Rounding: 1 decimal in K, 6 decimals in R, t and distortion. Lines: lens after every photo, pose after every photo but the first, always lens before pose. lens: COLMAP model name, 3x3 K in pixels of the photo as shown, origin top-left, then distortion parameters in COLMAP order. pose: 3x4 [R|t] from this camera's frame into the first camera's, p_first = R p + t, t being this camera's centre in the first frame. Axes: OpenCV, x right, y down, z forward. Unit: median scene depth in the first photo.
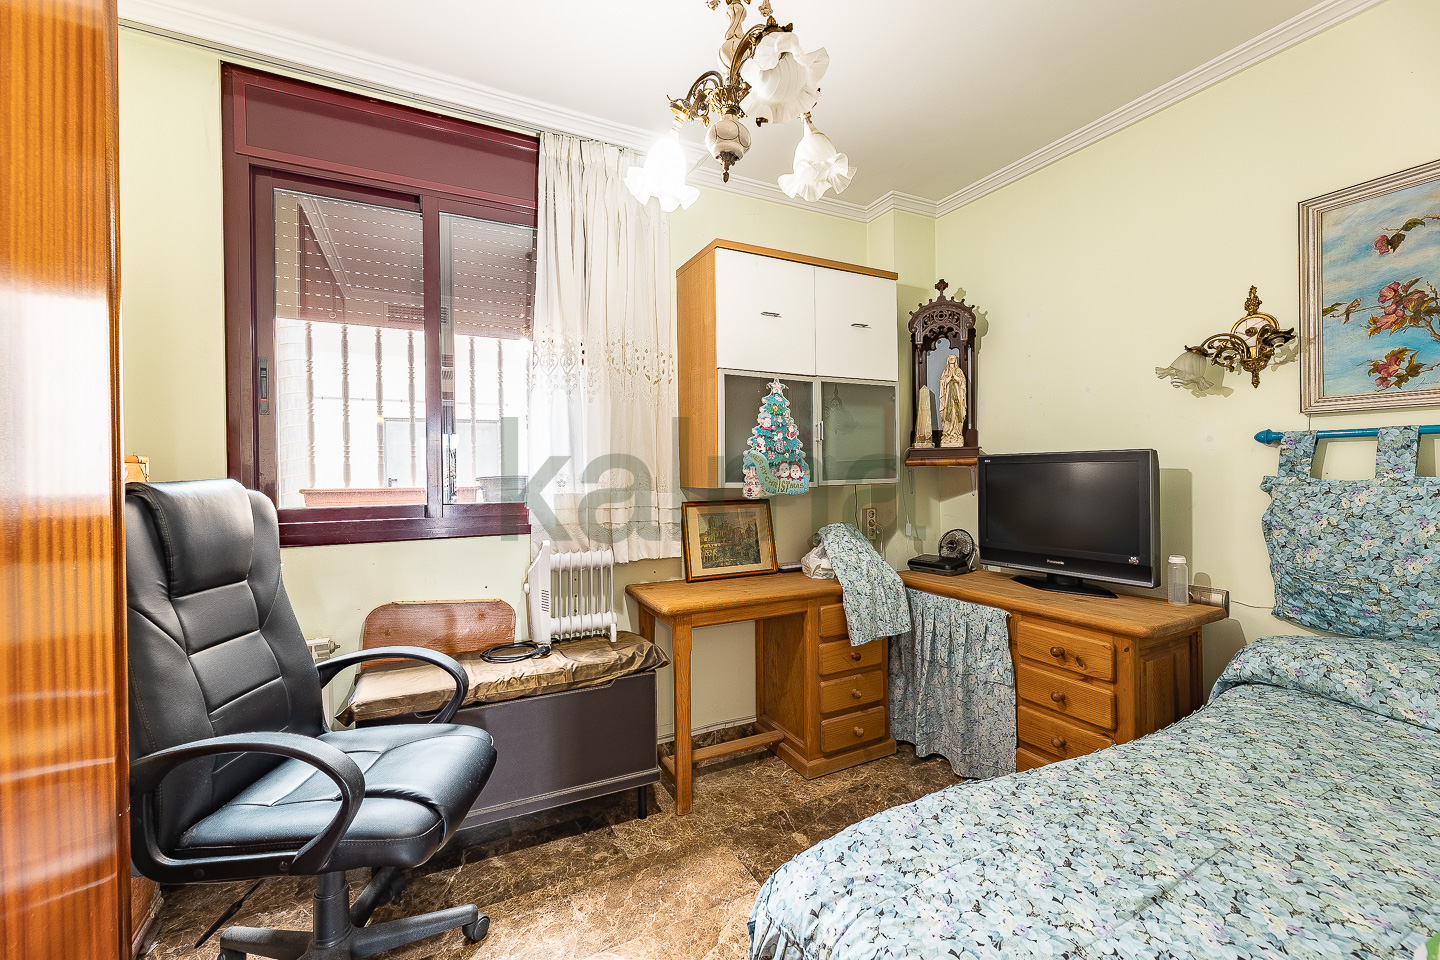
lens RADIAL K [[597.5, 0, 715.2], [0, 597.5, 462.5], [0, 0, 1]] dist [-0.000012, 0.000095]
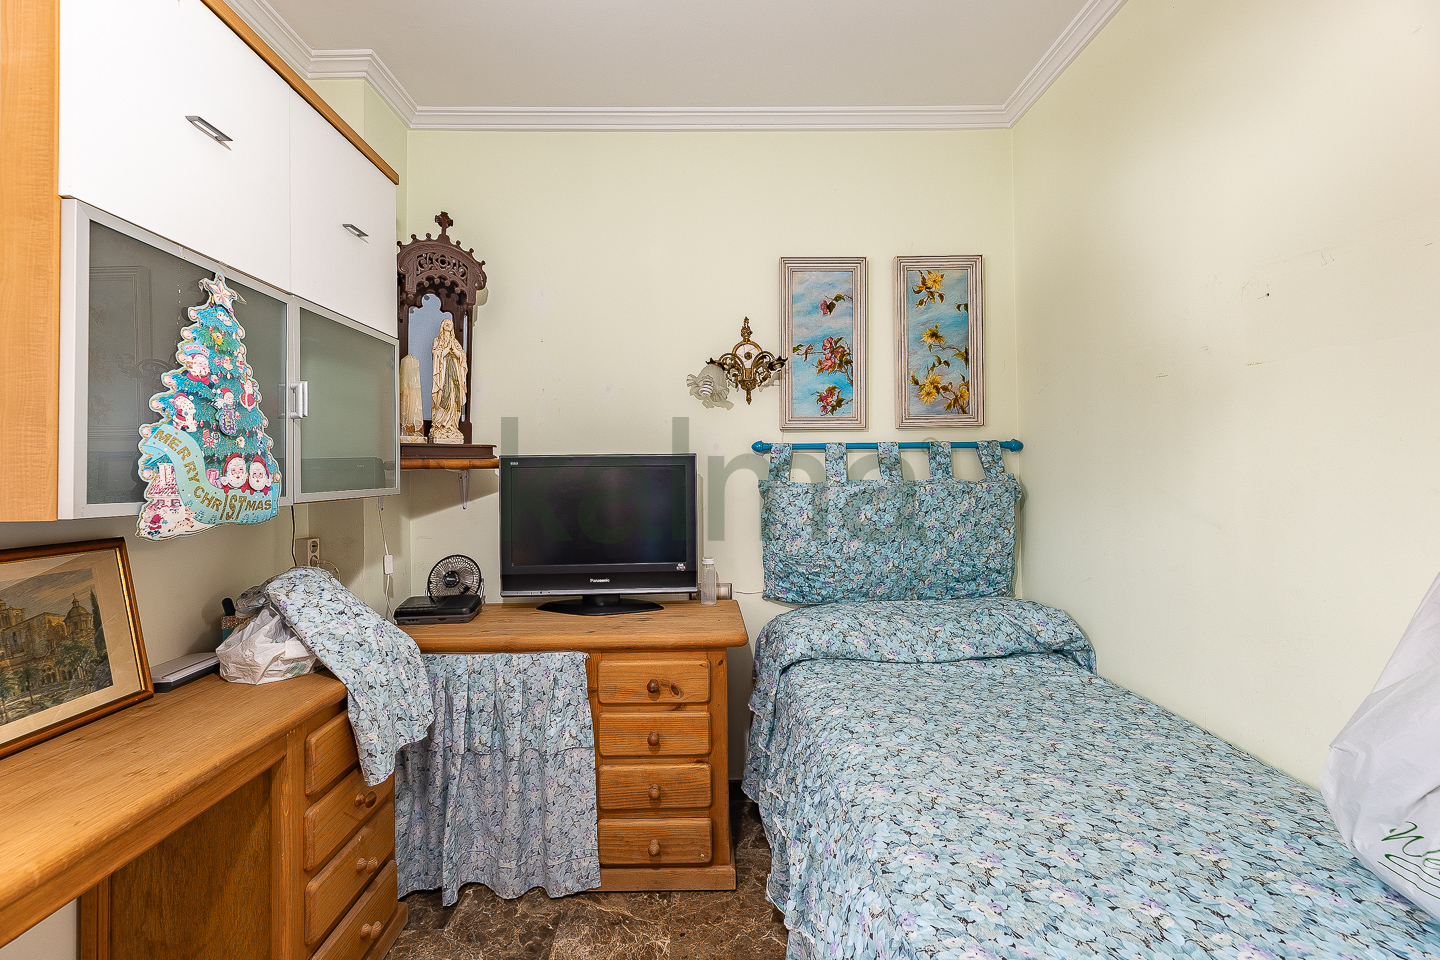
lens RADIAL K [[597.5, 0, 715.2], [0, 597.5, 462.5], [0, 0, 1]] dist [-0.000012, 0.000095]
pose [[0.445188, 0.023230, 0.895136, -0.139647], [-0.009038, 0.999729, -0.021449, 0.011649], [-0.895391, 0.001459, 0.445278, 0.461083]]
